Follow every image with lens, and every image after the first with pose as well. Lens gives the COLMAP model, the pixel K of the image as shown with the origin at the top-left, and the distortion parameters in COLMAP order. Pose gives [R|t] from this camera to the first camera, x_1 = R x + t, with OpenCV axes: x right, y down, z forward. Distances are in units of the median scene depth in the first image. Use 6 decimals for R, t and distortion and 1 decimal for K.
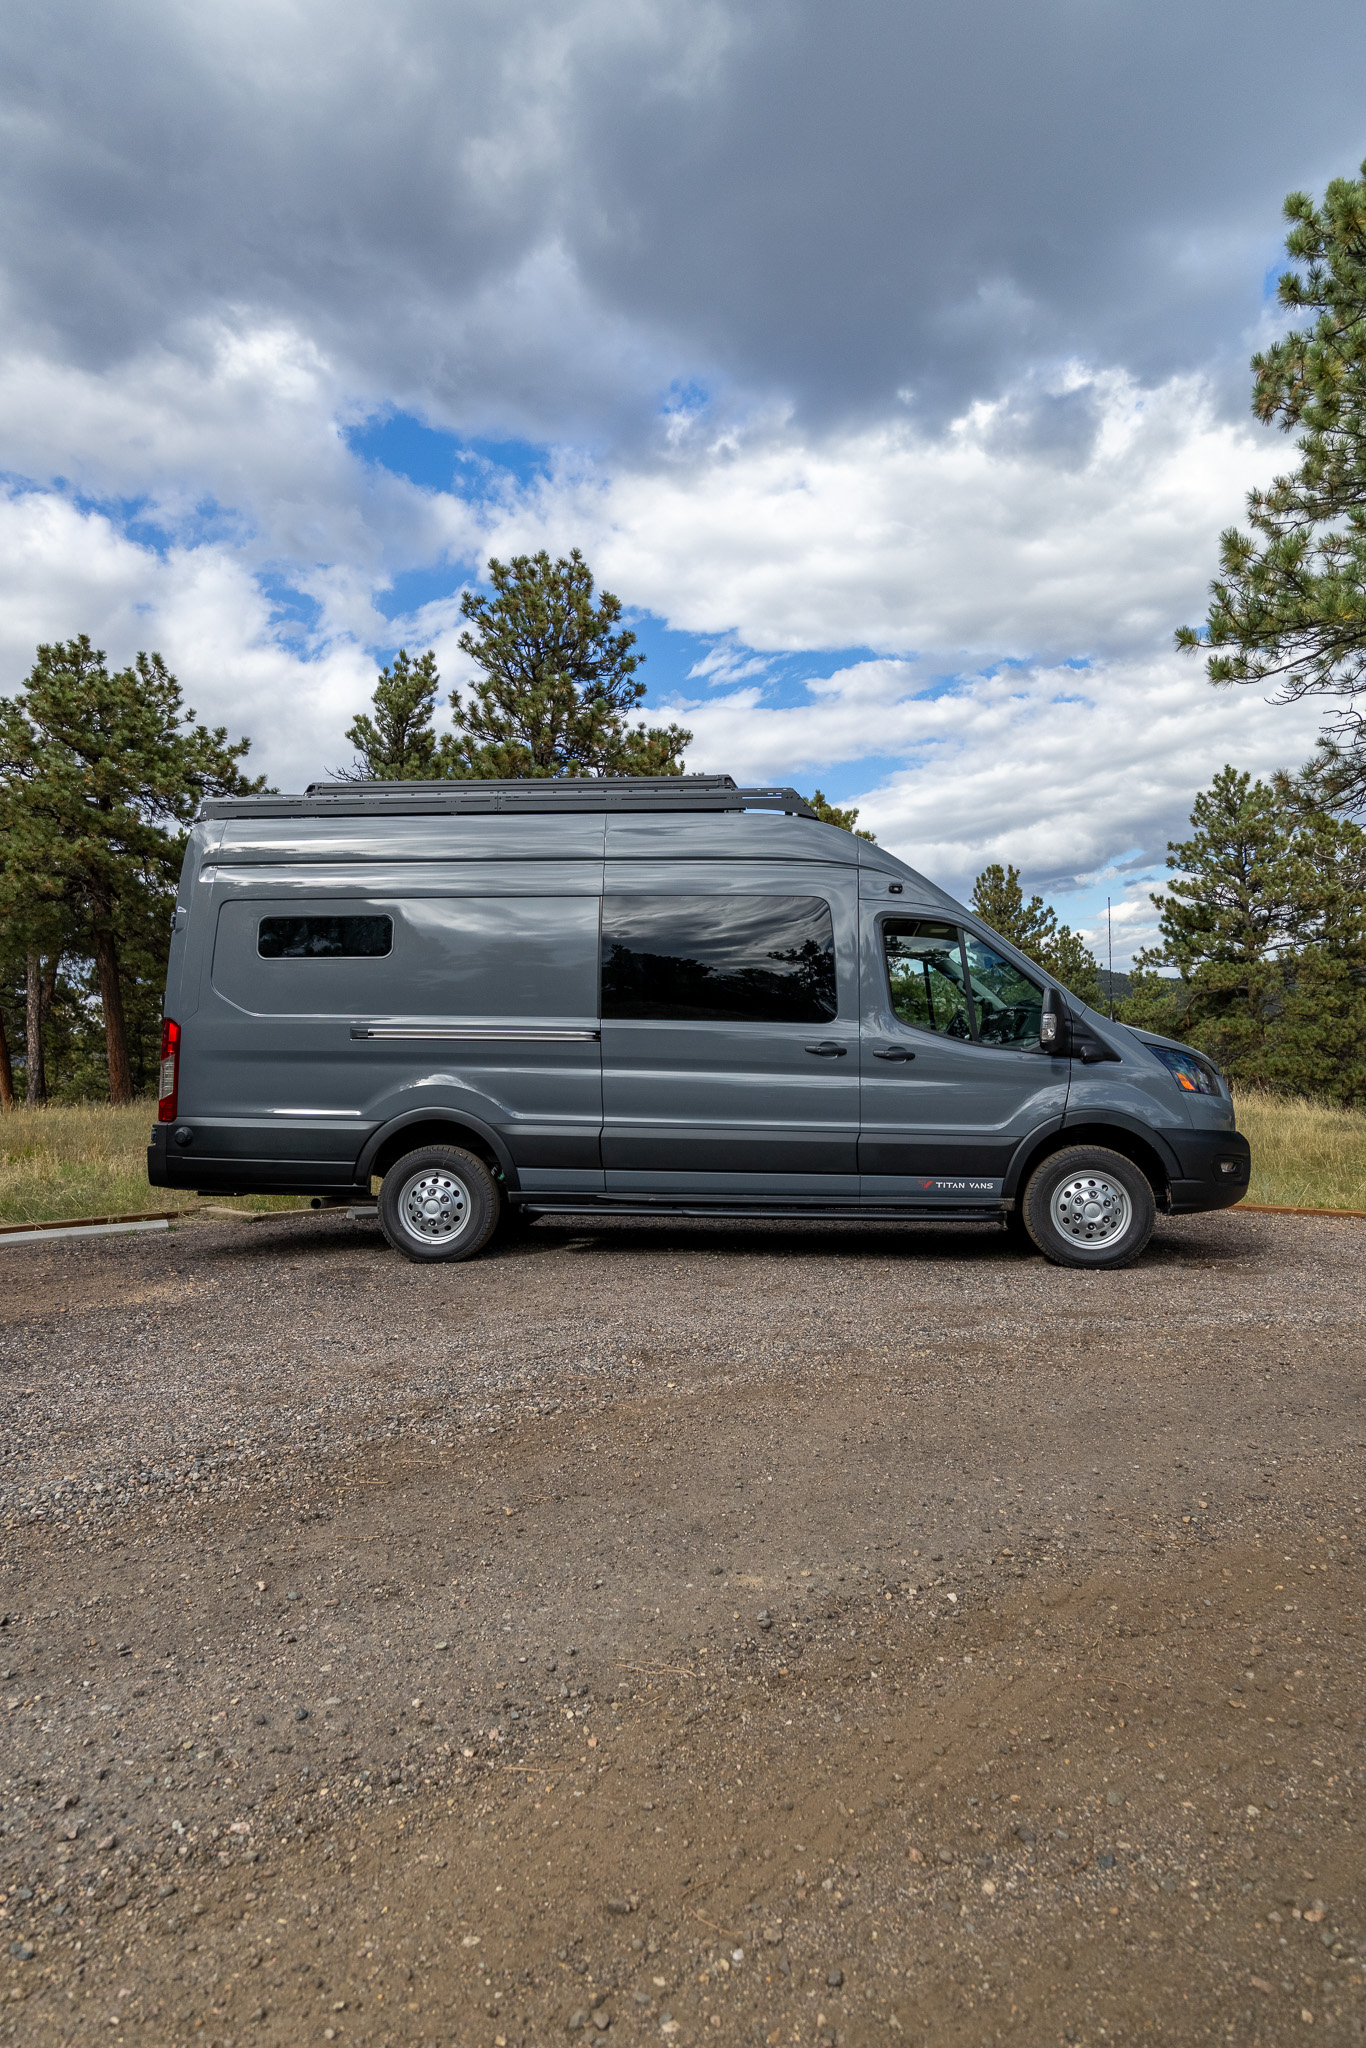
lens RADIAL K [[1169.4, 0, 670.6], [0, 1169.4, 1017.5], [0, 0, 1]] dist [0.003642, 0.001016]
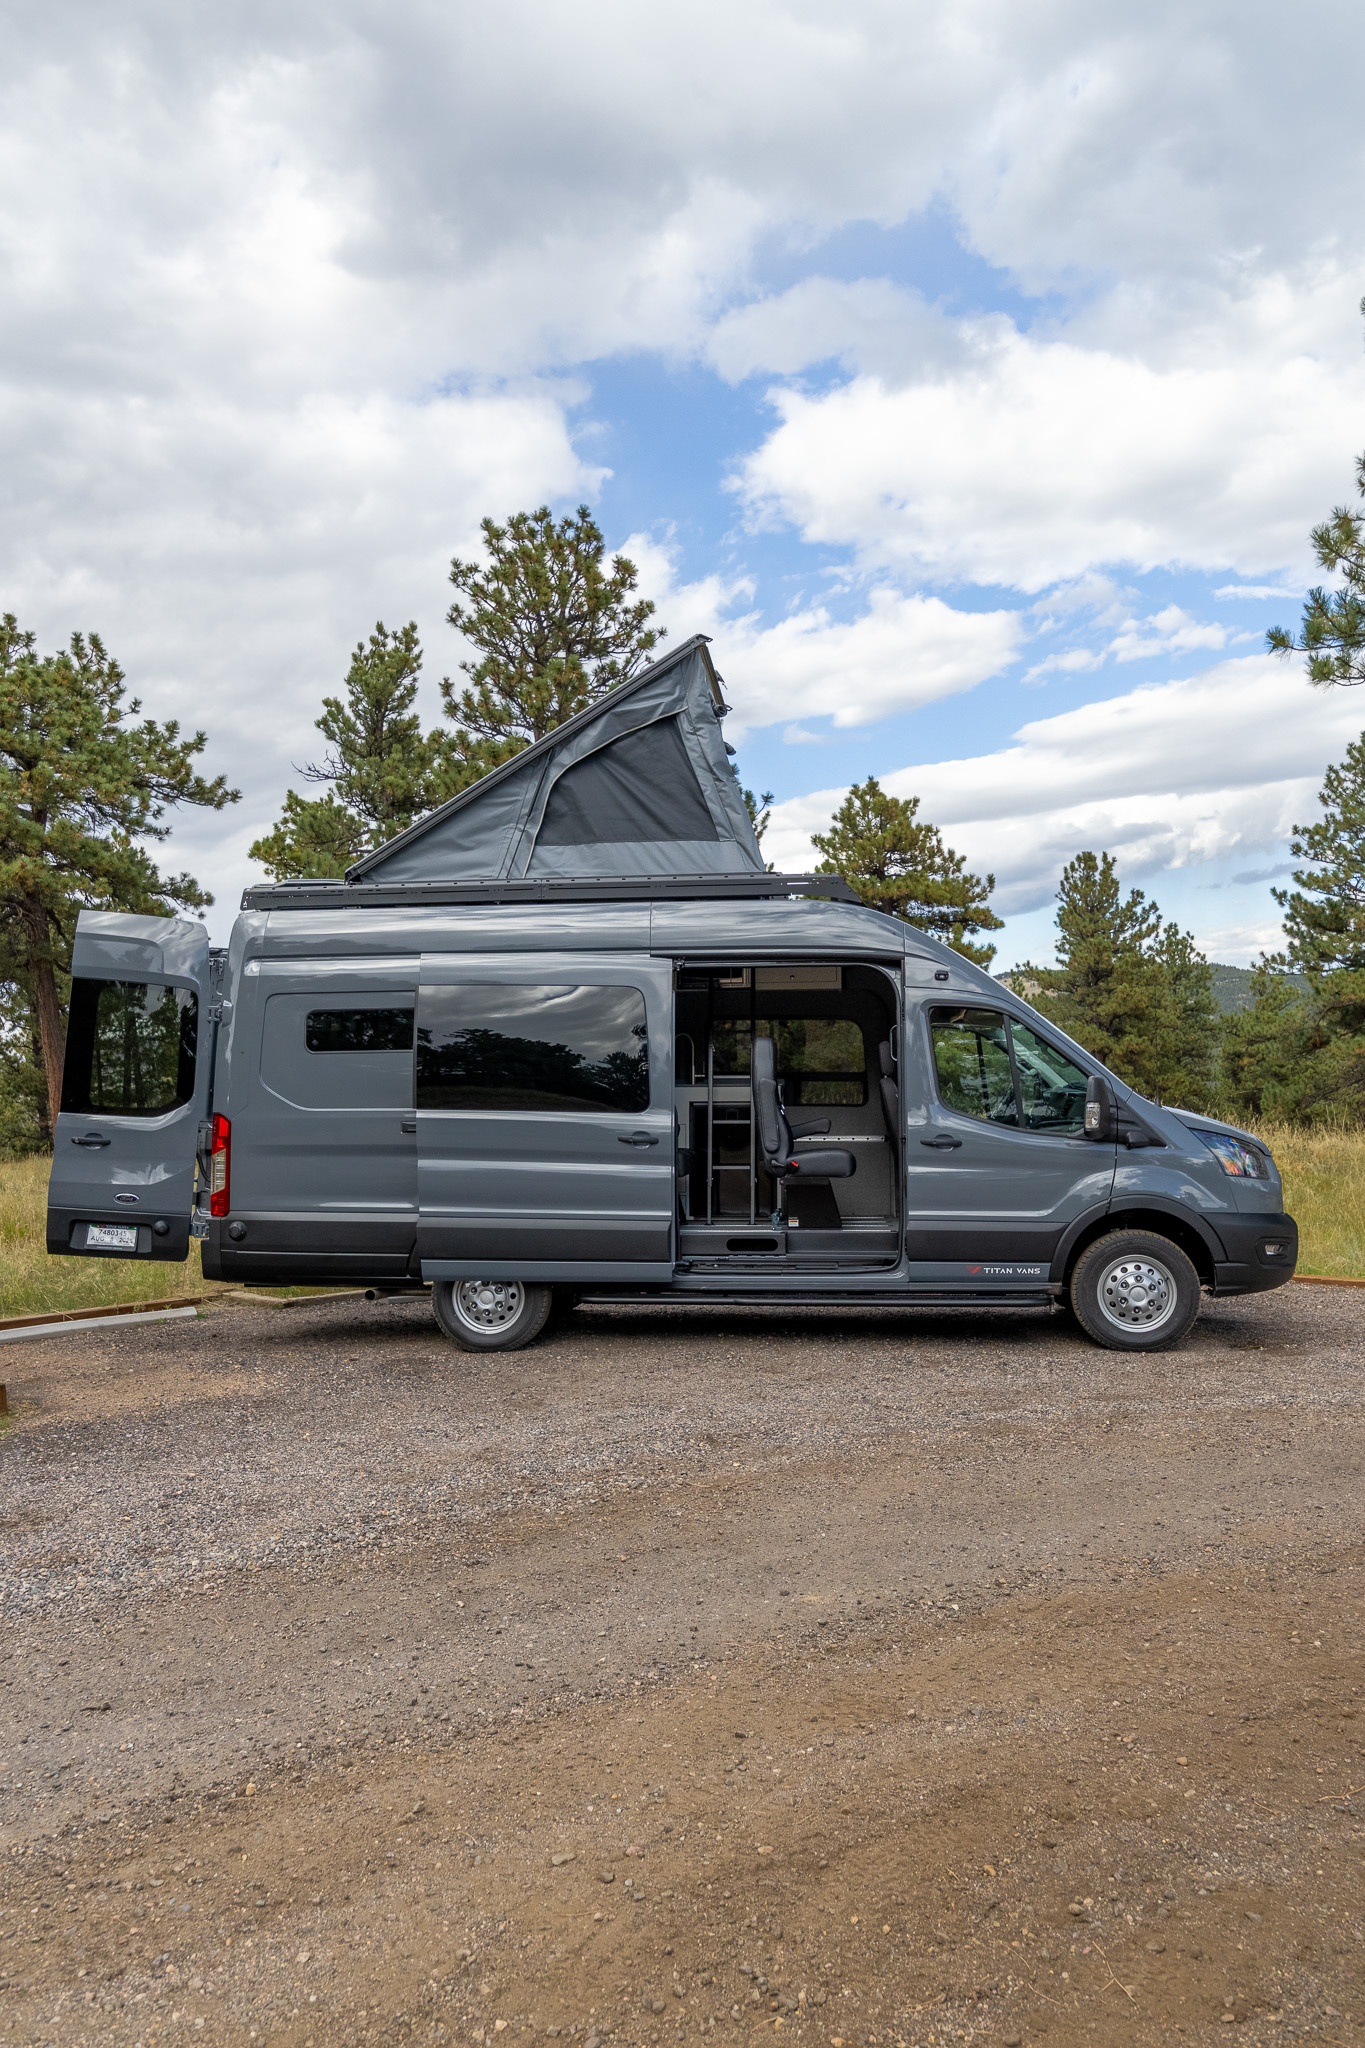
lens RADIAL K [[1437.8, 0, 680.3], [0, 1437.8, 1067.6], [0, 0, 1]] dist [0.009147, 0.006075]
pose [[0.999863, -0.013169, -0.009990, -0.005454], [0.013421, 0.999583, 0.025556, -0.017337], [0.009649, -0.025687, 0.999623, -0.062261]]
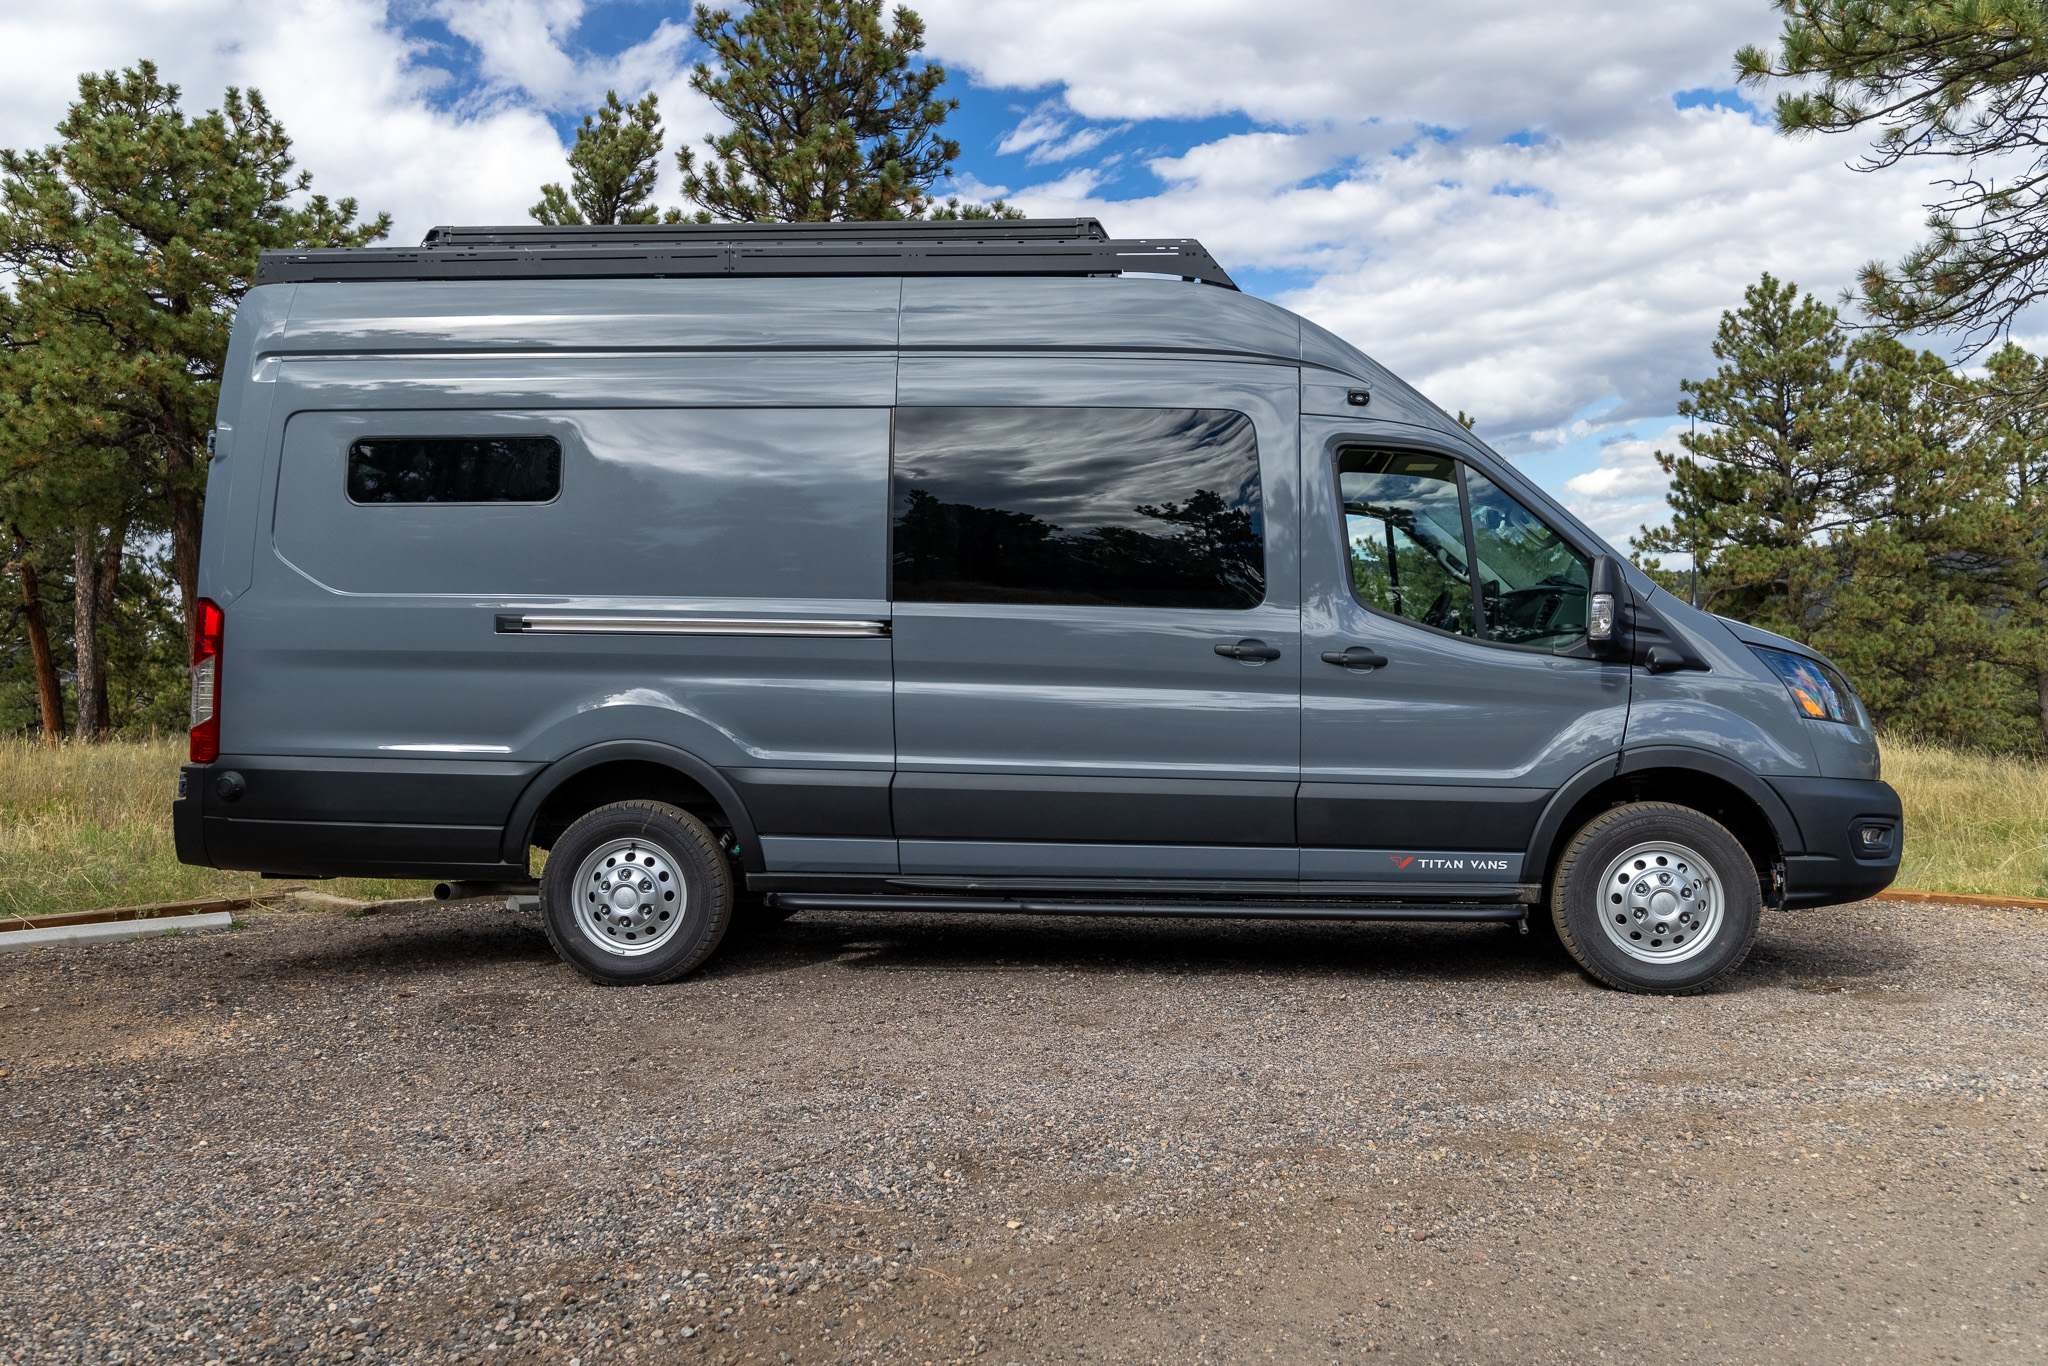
lens RADIAL K [[1594.6, 0, 1026.9], [0, 1594.6, 678.4], [0, 0, 1]] dist [0.001225, 0.000459]
pose [[0.999725, 0.003324, 0.023226, -0.001842], [-0.004131, 0.999385, 0.034811, 0.003249], [-0.023097, -0.034898, 0.999124, 0.035615]]
